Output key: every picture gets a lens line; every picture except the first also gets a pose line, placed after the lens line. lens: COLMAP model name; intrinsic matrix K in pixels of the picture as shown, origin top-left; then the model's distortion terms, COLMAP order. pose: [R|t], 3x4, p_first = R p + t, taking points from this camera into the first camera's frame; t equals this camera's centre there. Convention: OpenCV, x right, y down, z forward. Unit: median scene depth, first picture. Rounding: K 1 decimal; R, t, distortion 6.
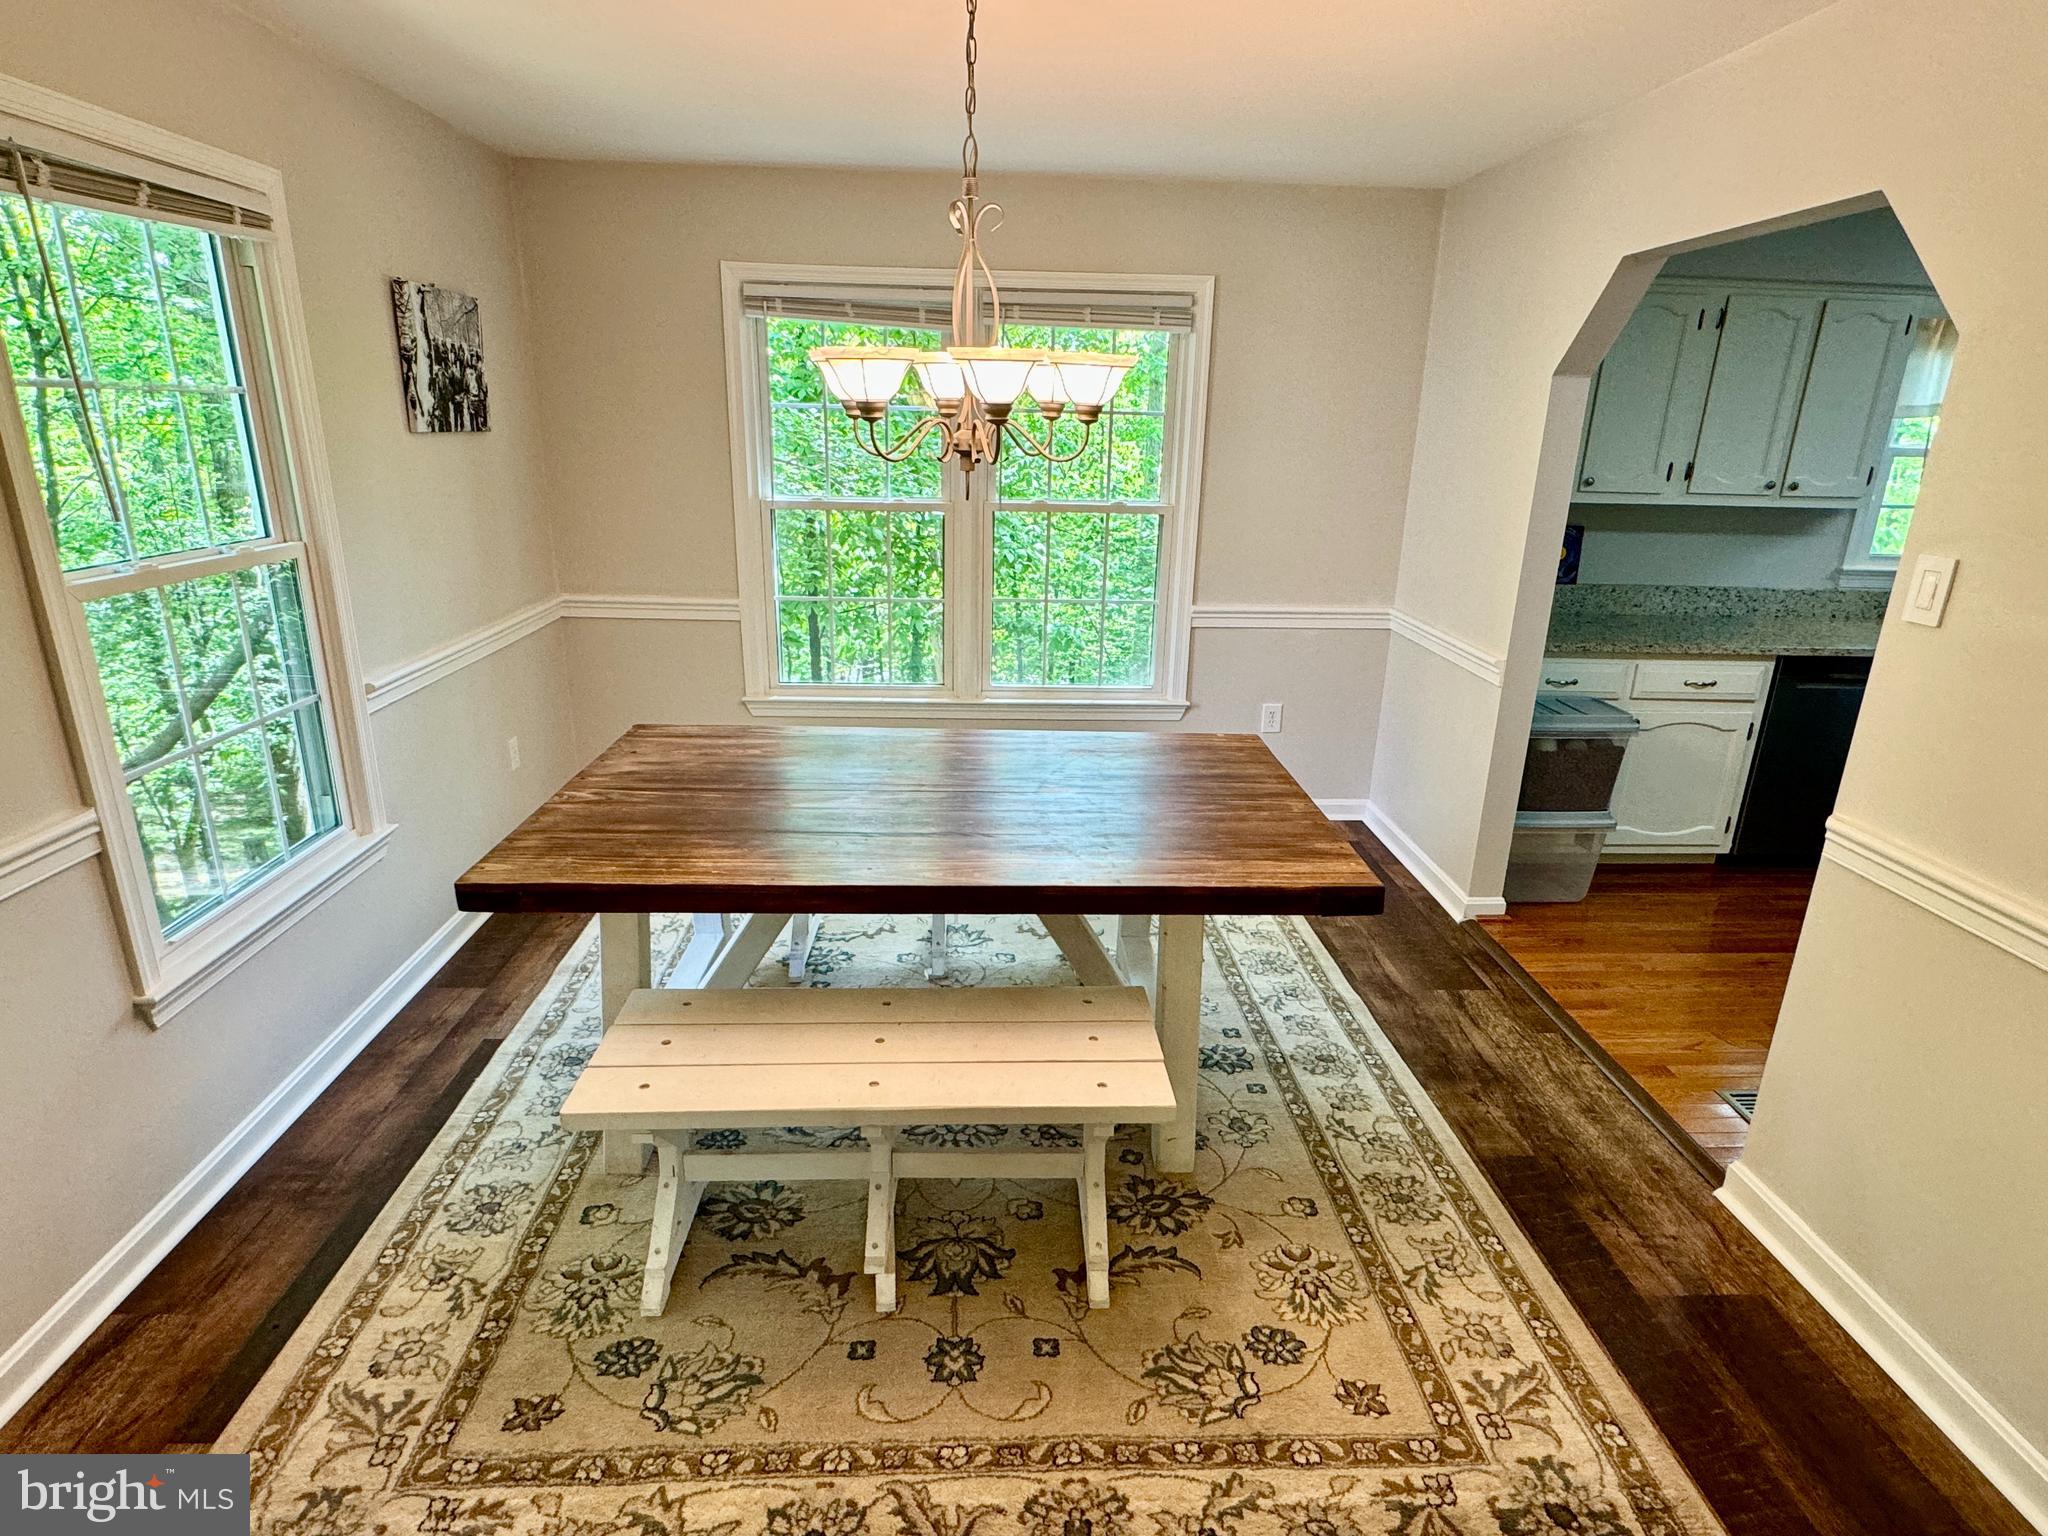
lens RADIAL K [[1088.7, 0, 1020.8], [0, 1088.7, 770.0], [0, 0, 1]] dist [-0.005638, 0.001464]
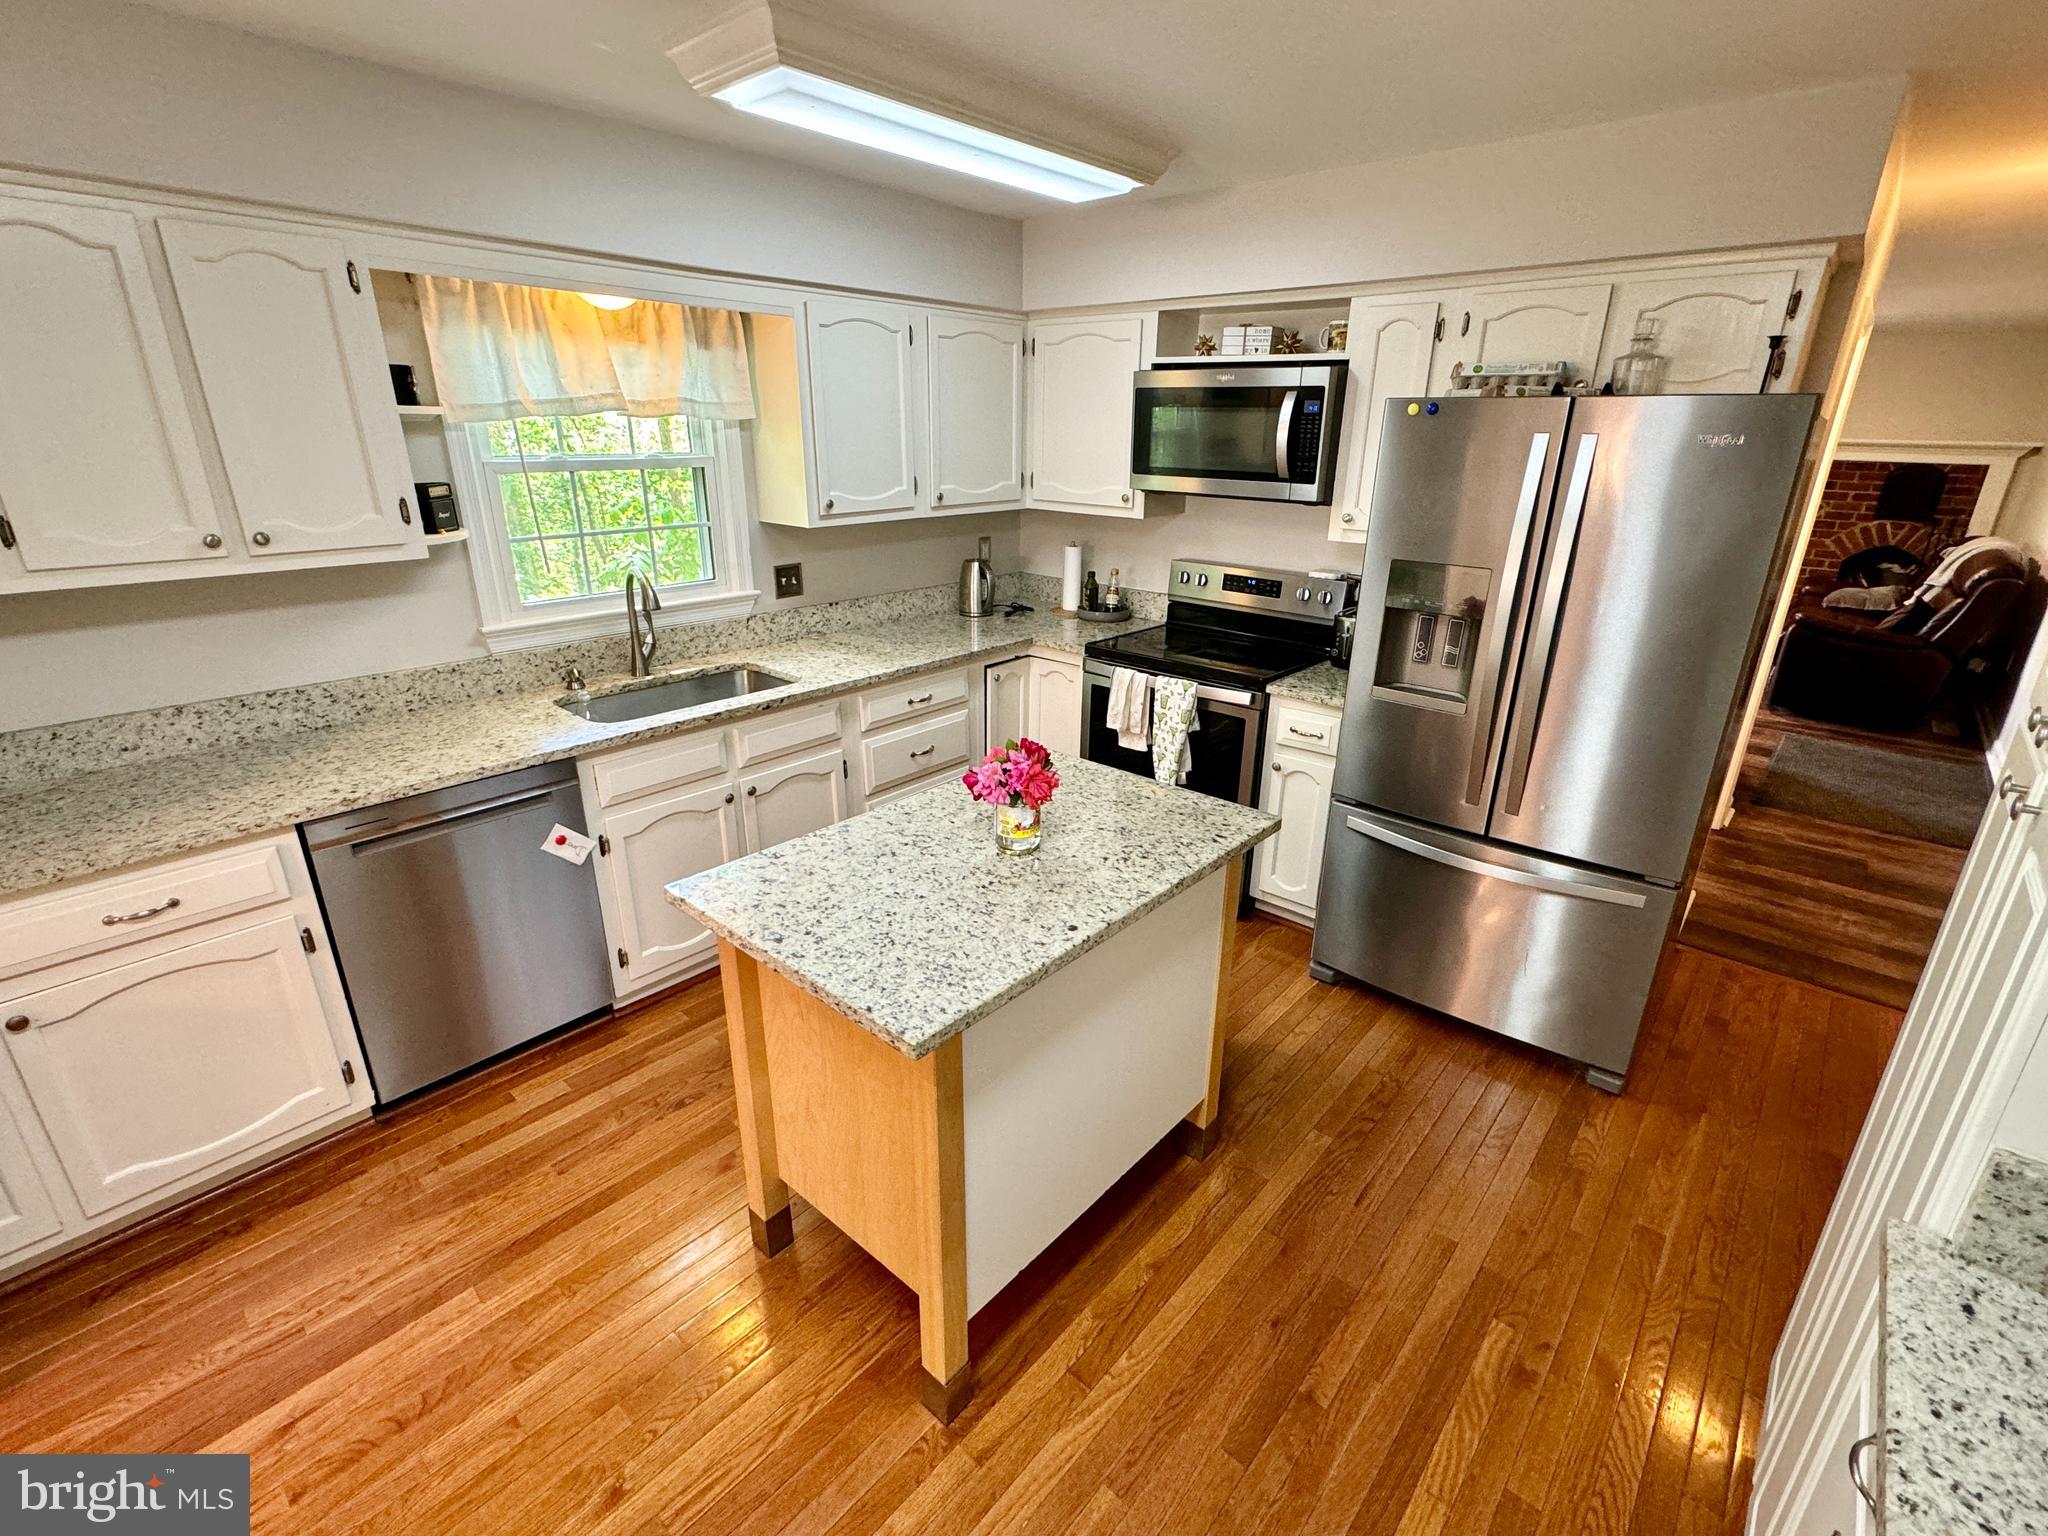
lens RADIAL K [[922.3, 0, 1026.1], [0, 922.3, 766.1], [0, 0, 1]] dist [-0.001786, 0.000277]
pose [[0.692622, -0.267594, 0.669827, 0.629106], [0.231127, 0.962008, 0.145327, -0.113077], [-0.683268, 0.054158, 0.728157, 0.330546]]
